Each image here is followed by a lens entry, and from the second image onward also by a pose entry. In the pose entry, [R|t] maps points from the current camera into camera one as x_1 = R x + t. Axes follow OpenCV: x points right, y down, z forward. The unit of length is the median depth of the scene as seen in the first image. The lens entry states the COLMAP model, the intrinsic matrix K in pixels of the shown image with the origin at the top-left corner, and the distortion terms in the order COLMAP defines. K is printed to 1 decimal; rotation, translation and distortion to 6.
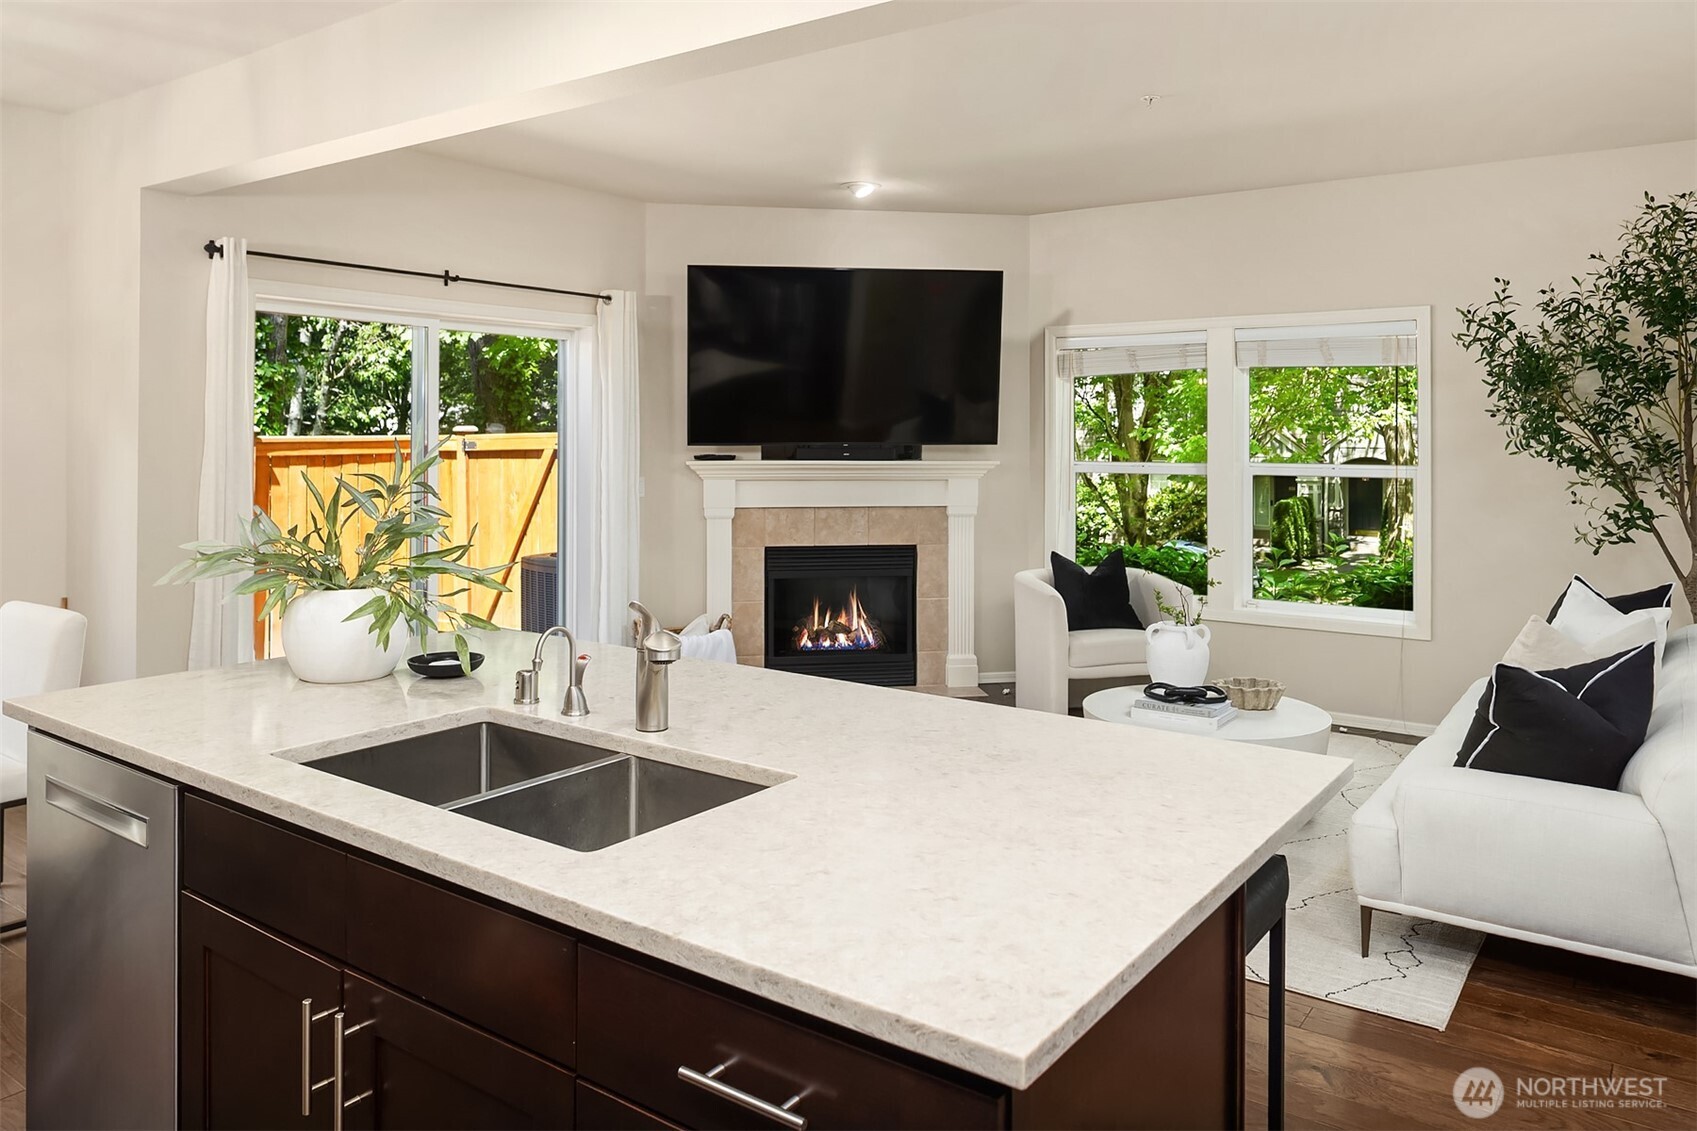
lens RADIAL K [[1189.9, 0, 849.0], [0, 1189.9, 441.9], [0, 0, 1]] dist [-0.000282, -0.000837]
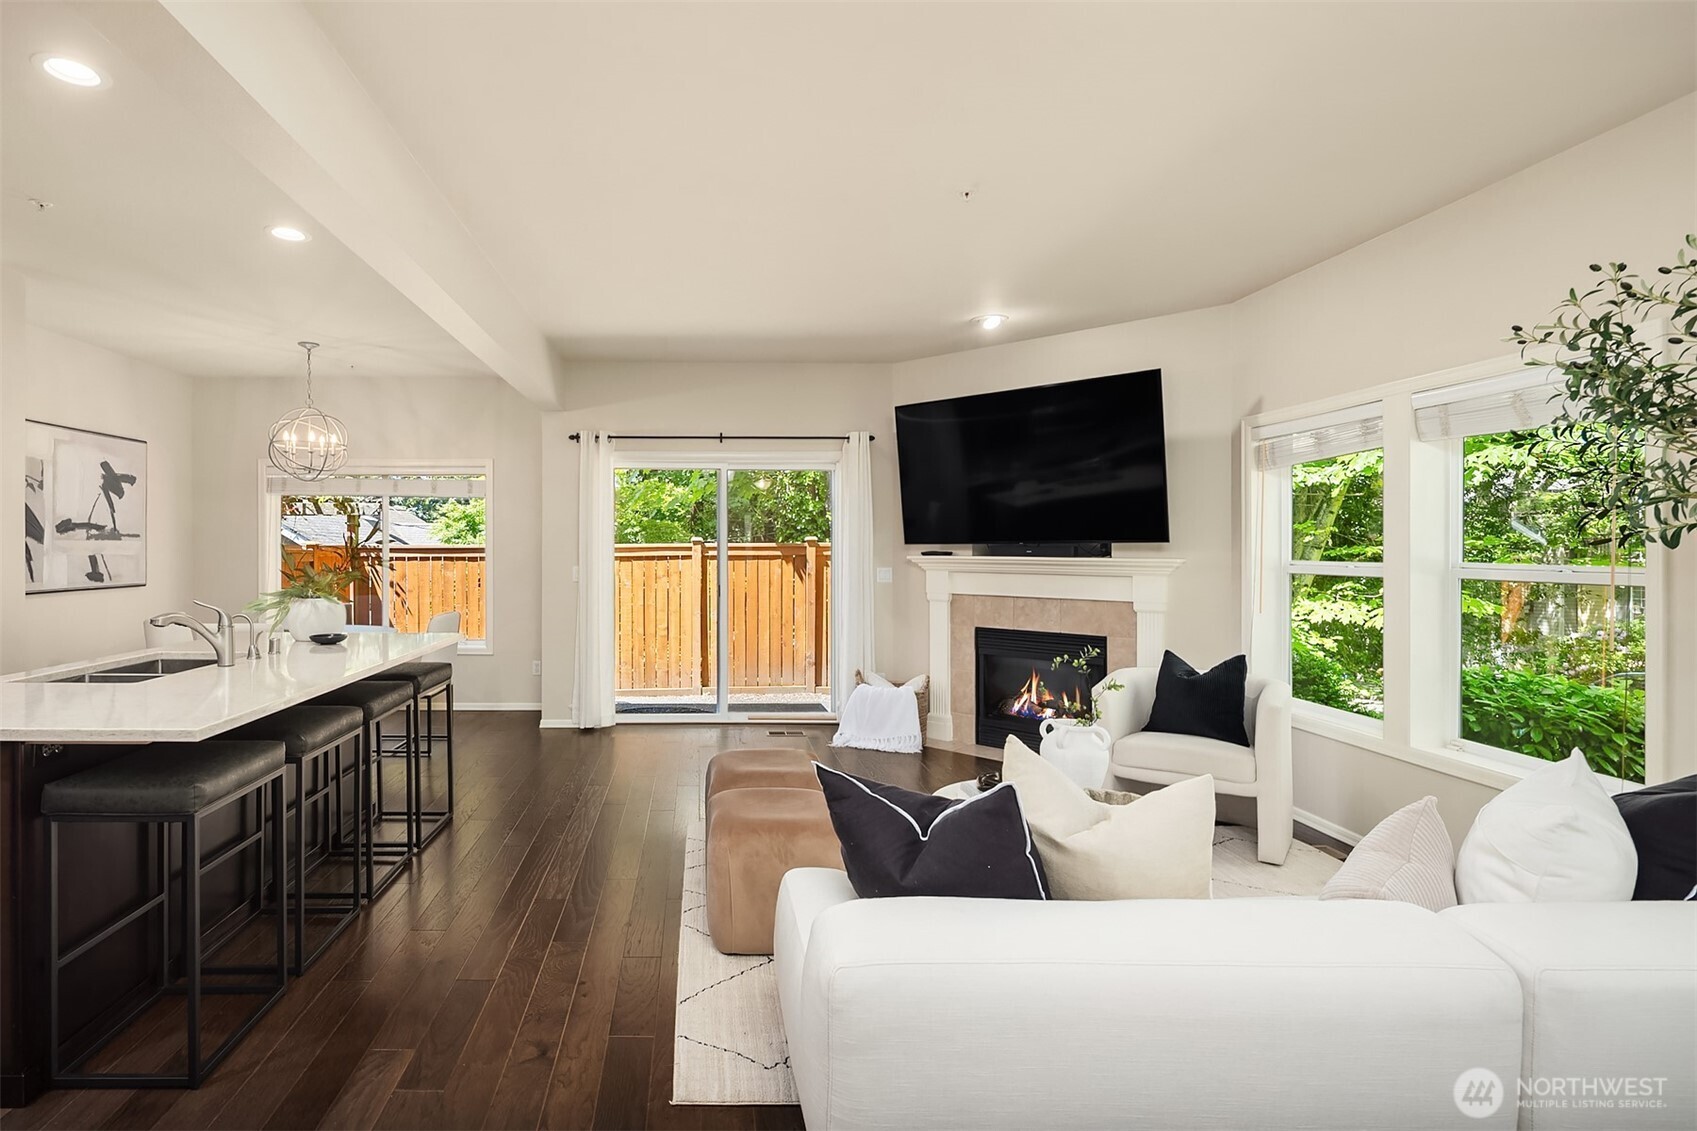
lens RADIAL K [[919.7, 0, 848.5], [0, 919.7, 565.5], [0, 0, 1]] dist [-0.001395, -0.000214]
pose [[0.584918, 0.010571, -0.811023, 0.618243], [-0.005498, 0.999944, 0.009068, 0.017056], [0.811073, -0.000846, 0.584944, 0.340045]]
